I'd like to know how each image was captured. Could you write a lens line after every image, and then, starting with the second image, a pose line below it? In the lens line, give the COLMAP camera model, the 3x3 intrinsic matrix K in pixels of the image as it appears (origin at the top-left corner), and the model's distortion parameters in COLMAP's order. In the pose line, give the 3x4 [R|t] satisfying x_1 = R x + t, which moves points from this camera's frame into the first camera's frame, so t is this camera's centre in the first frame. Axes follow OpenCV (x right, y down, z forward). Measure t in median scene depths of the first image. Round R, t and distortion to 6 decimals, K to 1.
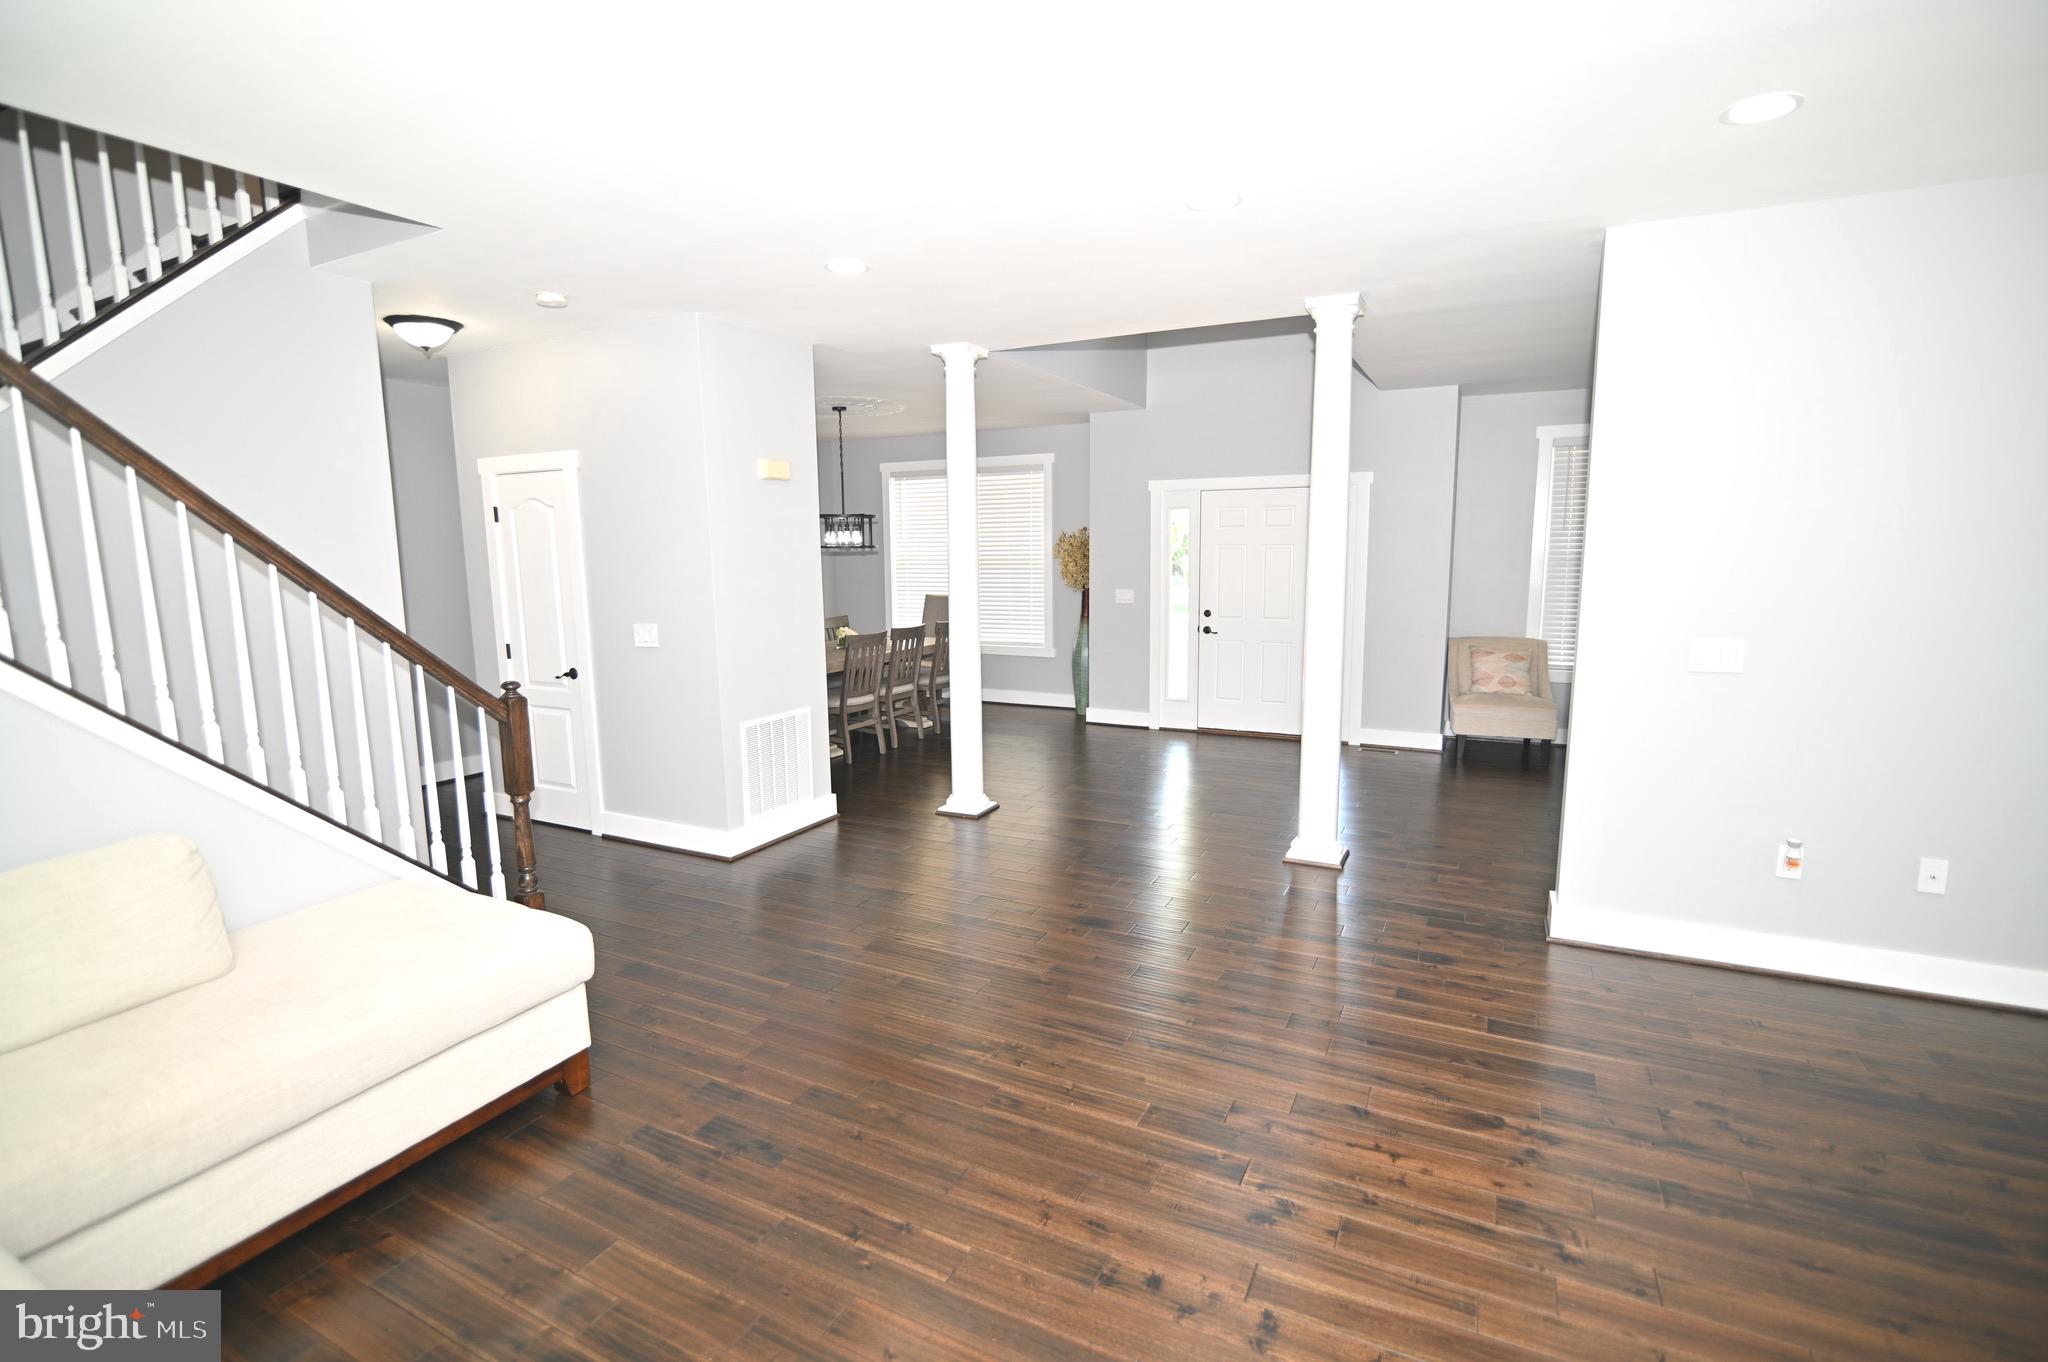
lens RADIAL K [[936.5, 0, 1016.1], [0, 936.5, 686.8], [0, 0, 1]] dist [-0.020639, 0.000580]
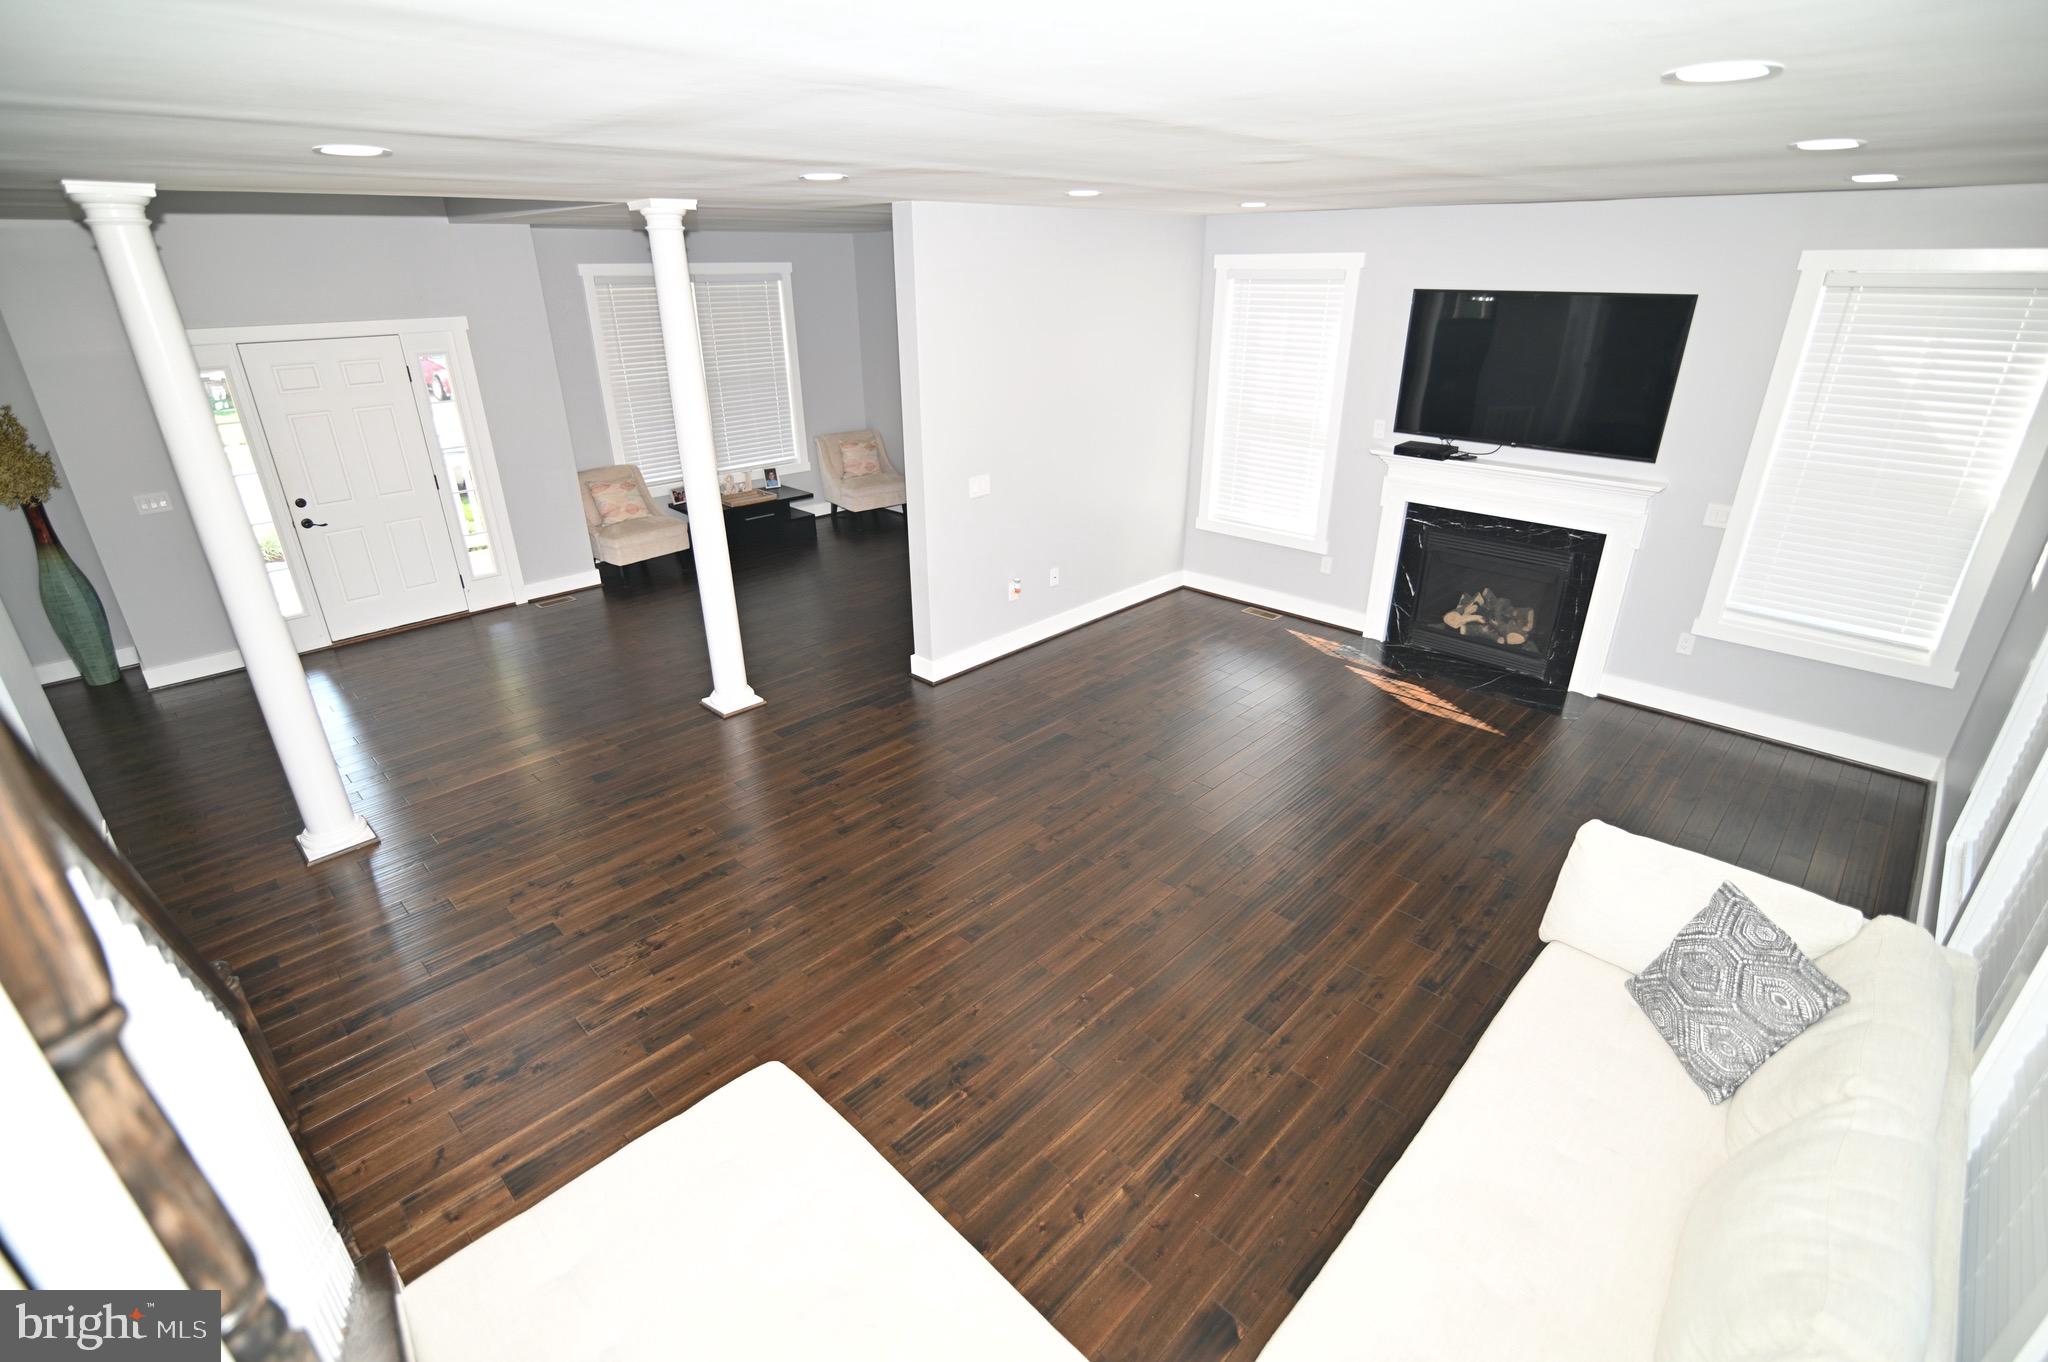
lens RADIAL K [[936.5, 0, 1016.1], [0, 936.5, 686.8], [0, 0, 1]] dist [-0.020639, 0.000580]
pose [[0.299133, -0.386873, 0.872266, -0.638996], [0.146081, 0.921914, 0.358797, -0.225410], [-0.942963, 0.020094, 0.332289, 0.290336]]
